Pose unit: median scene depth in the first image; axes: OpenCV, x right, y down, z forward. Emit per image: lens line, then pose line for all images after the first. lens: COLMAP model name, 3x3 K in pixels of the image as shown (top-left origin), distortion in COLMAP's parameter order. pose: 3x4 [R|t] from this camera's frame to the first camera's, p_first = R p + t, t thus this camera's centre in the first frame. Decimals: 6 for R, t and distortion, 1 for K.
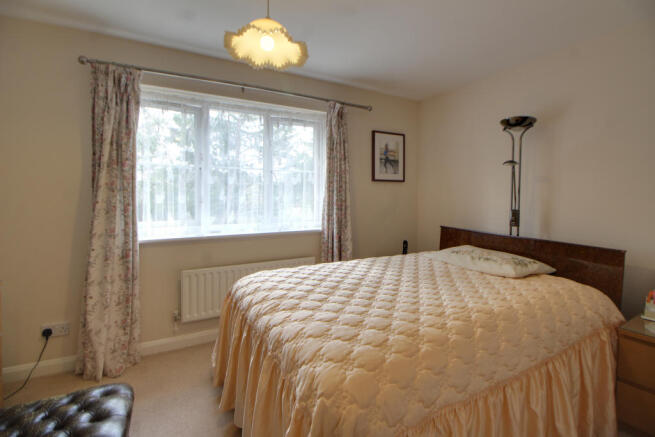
lens RADIAL K [[301.0, 0, 337.3], [0, 301.0, 200.0], [0, 0, 1]] dist [0.001282, -0.017631]
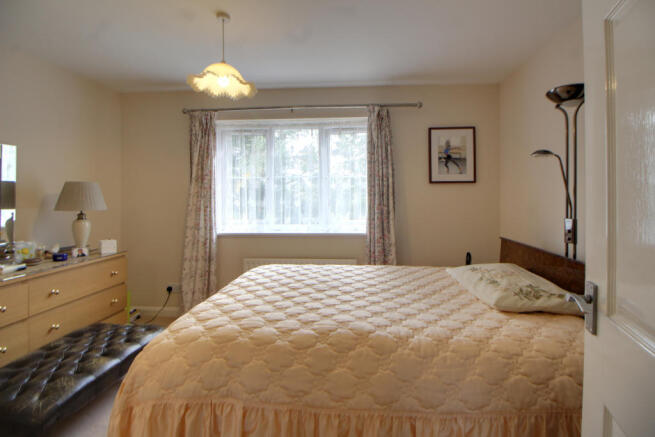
lens RADIAL K [[301.0, 0, 337.3], [0, 301.0, 200.0], [0, 0, 1]] dist [0.001282, -0.017631]
pose [[0.837653, -0.004554, -0.546184, 0.471723], [-0.001930, 0.999934, -0.011296, -0.002586], [0.546200, 0.010516, 0.837589, 0.112351]]
